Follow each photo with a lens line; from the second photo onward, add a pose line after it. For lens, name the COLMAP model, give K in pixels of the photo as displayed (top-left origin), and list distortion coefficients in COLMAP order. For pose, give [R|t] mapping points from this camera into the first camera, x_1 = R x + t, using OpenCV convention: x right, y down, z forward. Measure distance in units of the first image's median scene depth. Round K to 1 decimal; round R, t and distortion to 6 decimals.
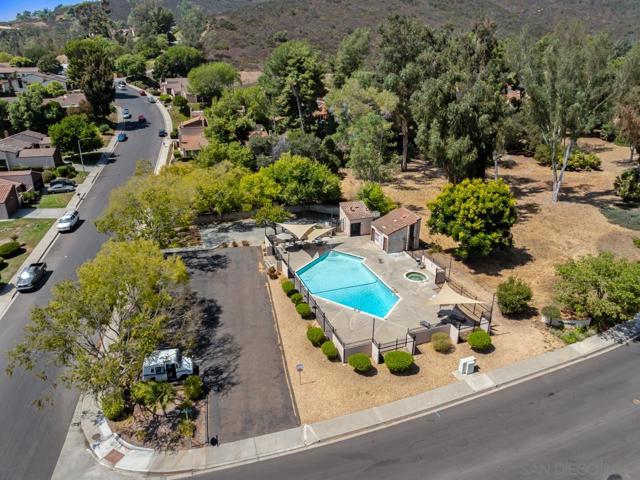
lens RADIAL K [[452.4, 0, 320.0], [0, 452.4, 240.0], [0, 0, 1]] dist [-0.031796, -0.000732]
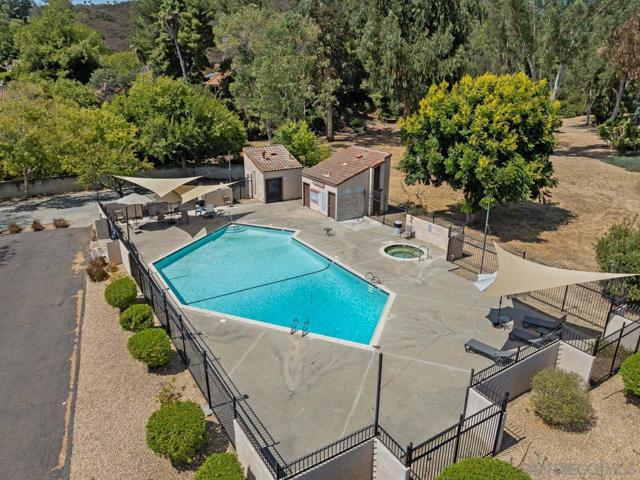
lens RADIAL K [[452.4, 0, 320.0], [0, 452.4, 240.0], [0, 0, 1]] dist [-0.031796, -0.000732]
pose [[0.979057, -0.069523, 0.191350, 0.023582], [0.079095, 0.995946, -0.042837, 0.072837], [-0.187596, 0.057075, 0.980587, 0.469415]]
